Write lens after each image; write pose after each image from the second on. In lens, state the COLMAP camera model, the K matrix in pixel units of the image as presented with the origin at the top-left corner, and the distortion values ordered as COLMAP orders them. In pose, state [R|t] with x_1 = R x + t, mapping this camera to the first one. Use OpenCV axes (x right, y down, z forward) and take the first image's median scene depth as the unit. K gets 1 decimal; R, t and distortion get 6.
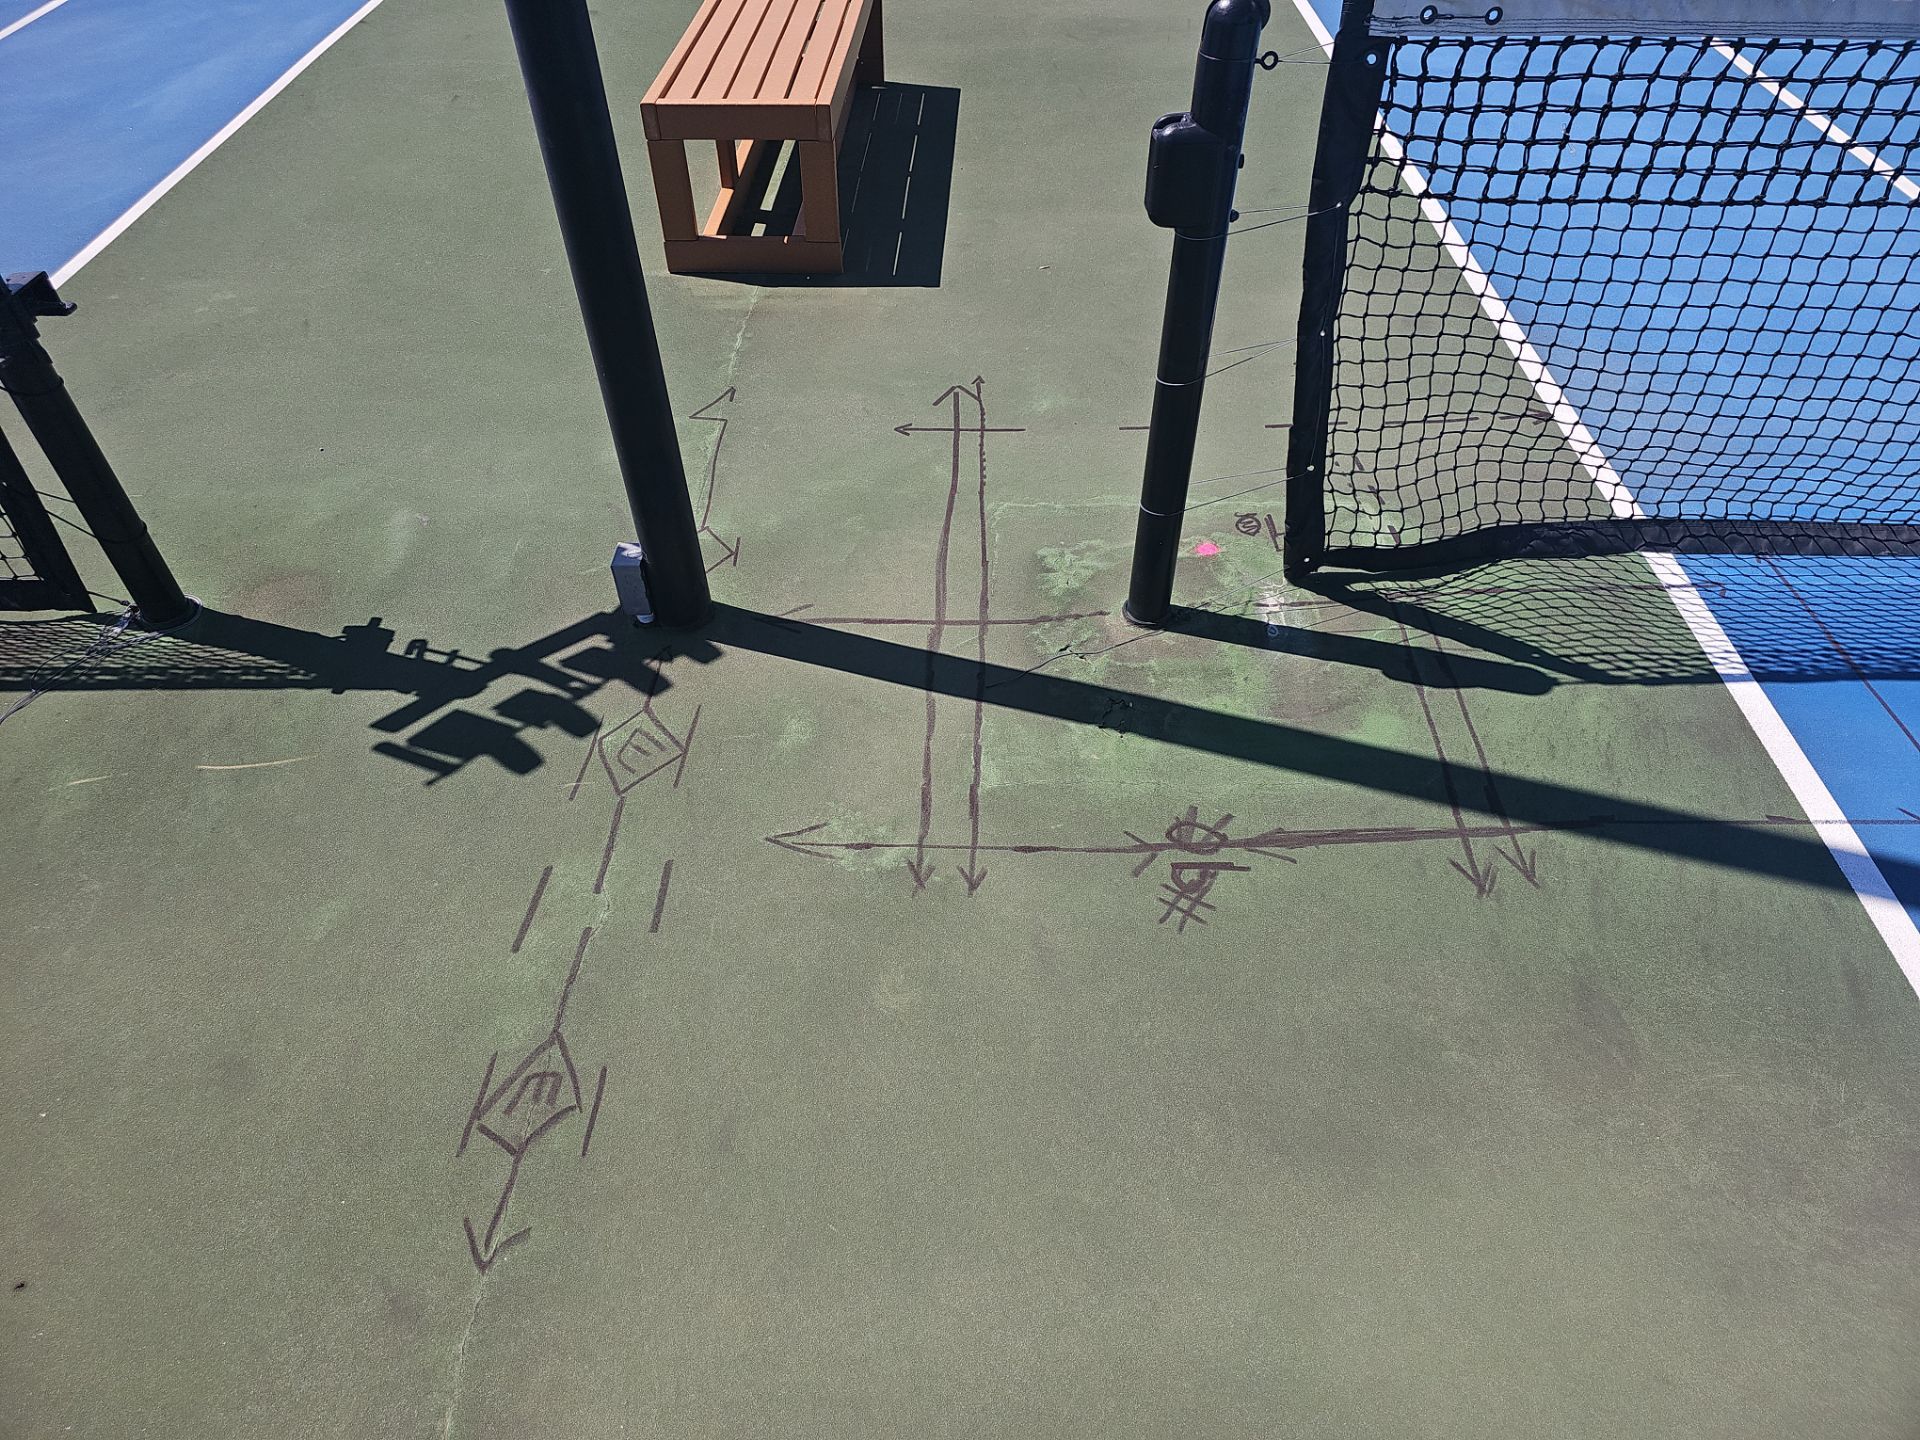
lens RADIAL K [[1217.3, 0, 961.2], [0, 1217.3, 705.3], [0, 0, 1]] dist [0.040896, -0.032528]
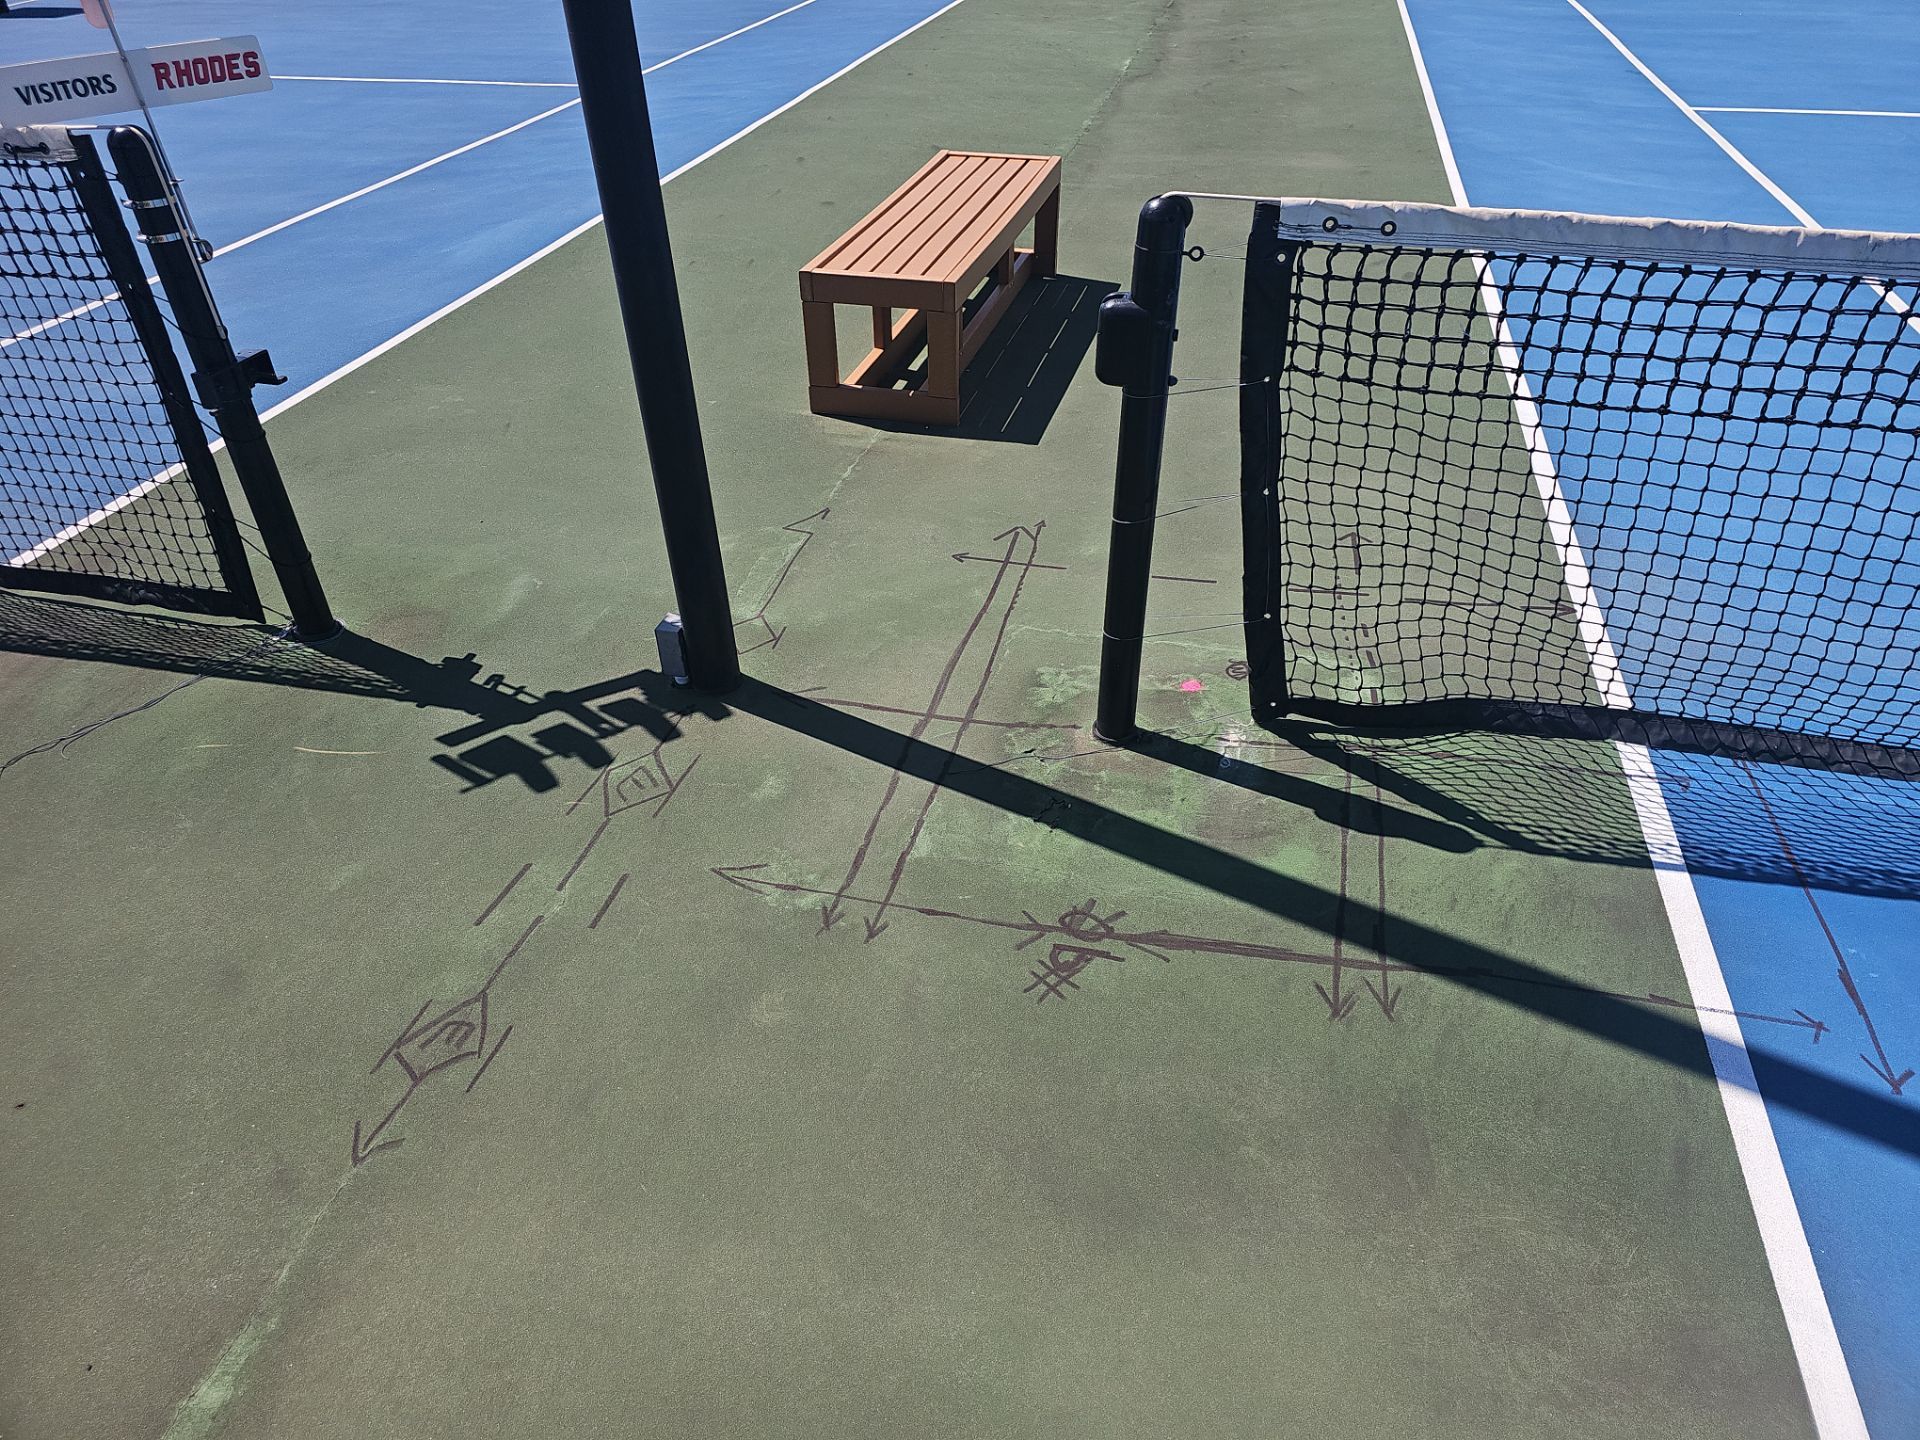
lens RADIAL K [[1217.3, 0, 983.7], [0, 1217.3, 715.3], [0, 0, 1]] dist [0.040896, -0.032528]
pose [[0.977412, 0.127716, -0.168386, 0.238847], [-0.148844, 0.981620, -0.119450, 0.061081], [0.150036, 0.141816, 0.978457, -0.087945]]
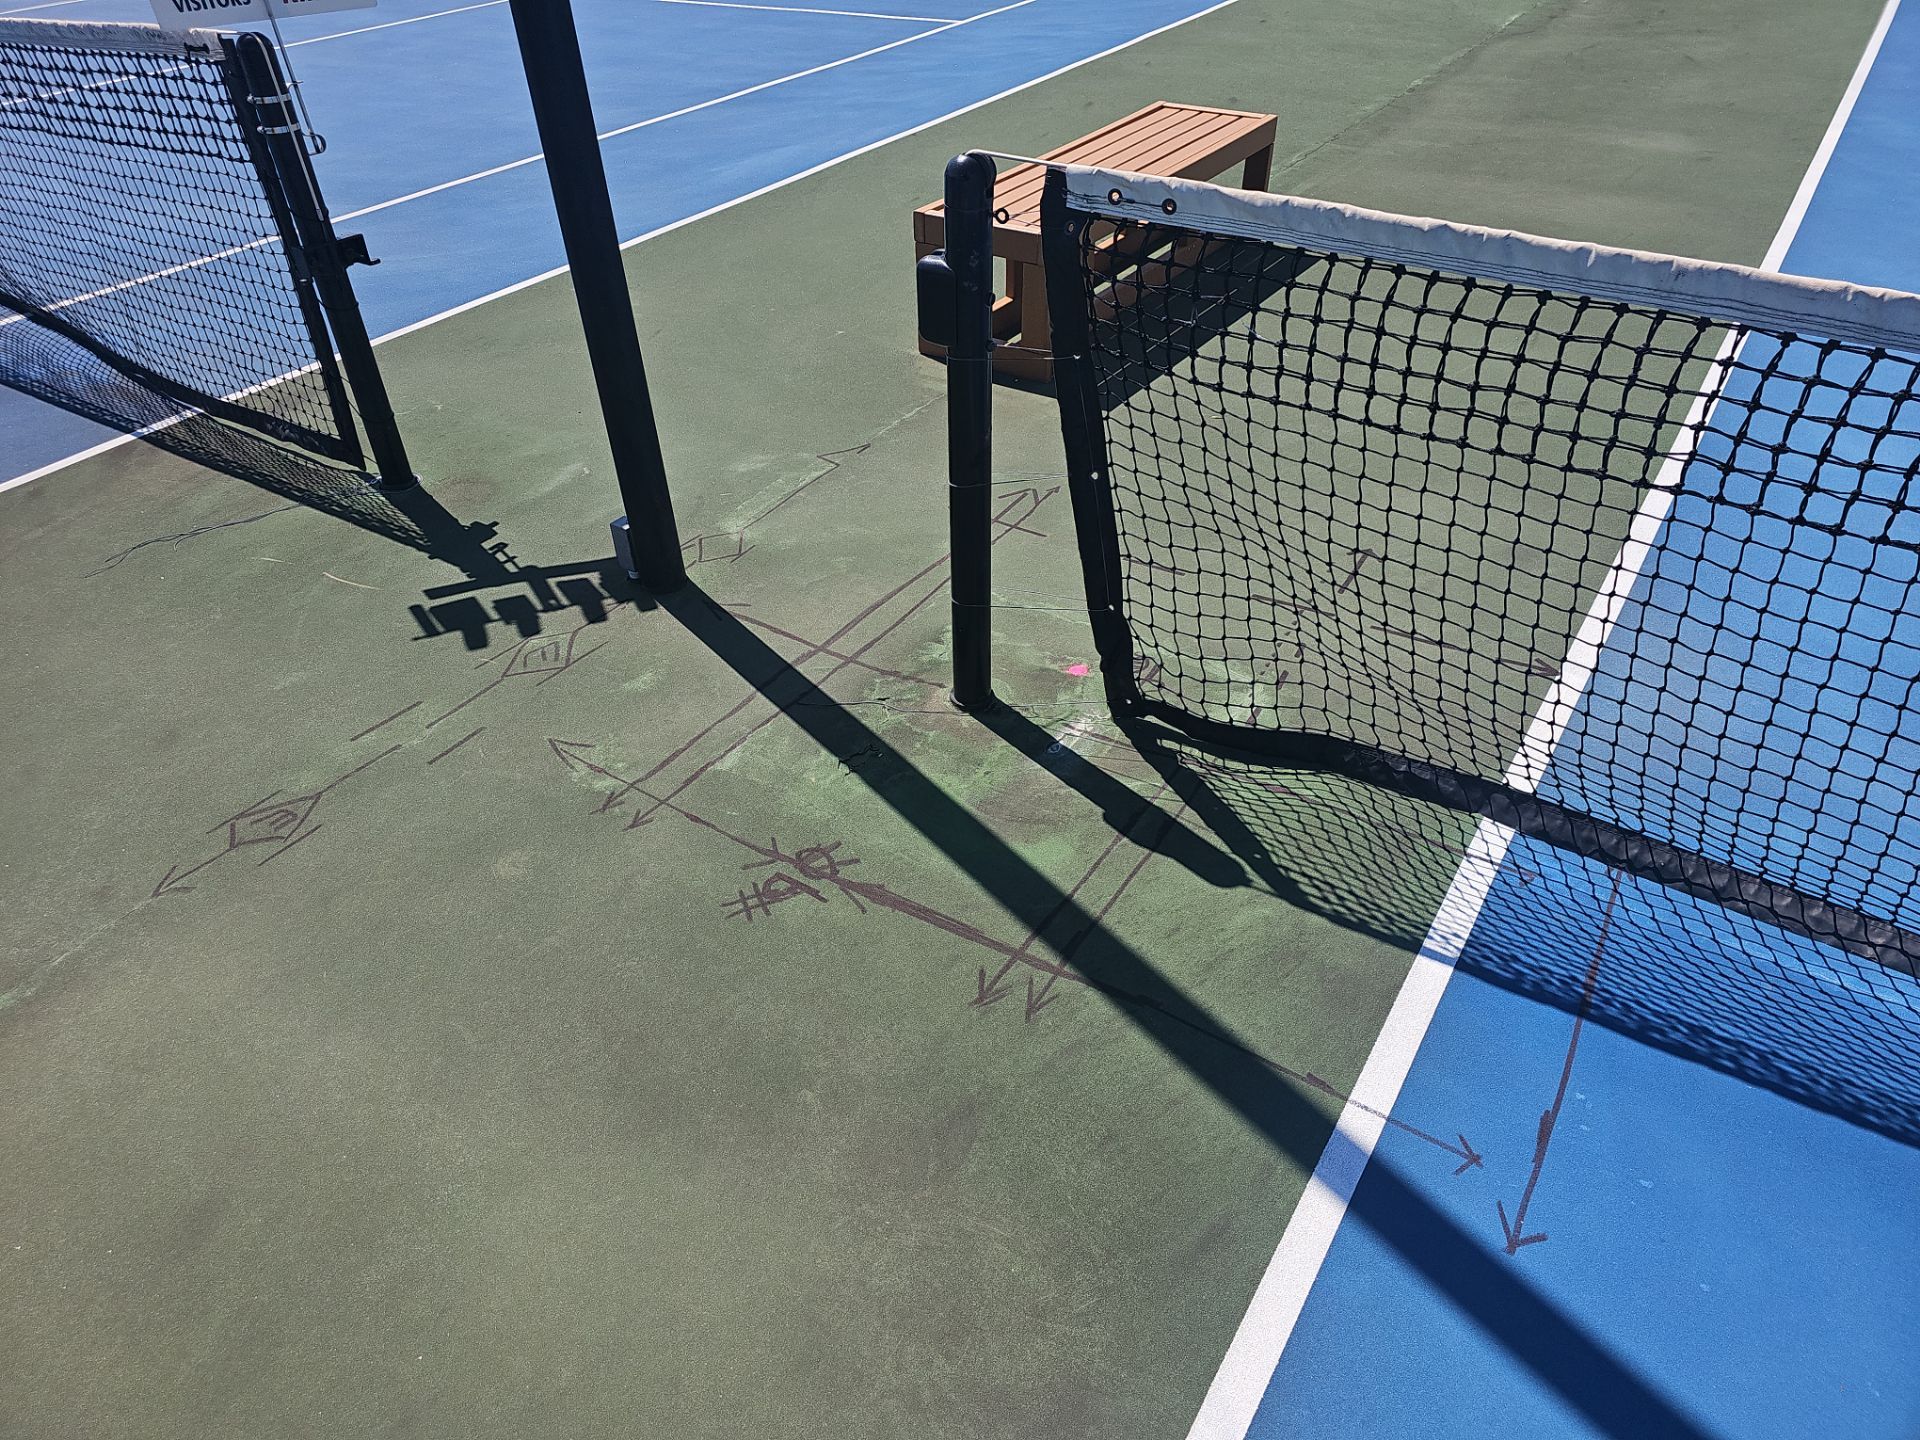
lens RADIAL K [[1217.3, 0, 966.7], [0, 1217.3, 730.8], [0, 0, 1]] dist [0.040896, -0.032528]
pose [[0.841611, 0.329234, -0.428132, 0.680274], [-0.364332, 0.931269, -0.000048, -0.051269], [0.398690, 0.156022, 0.903716, 0.023169]]
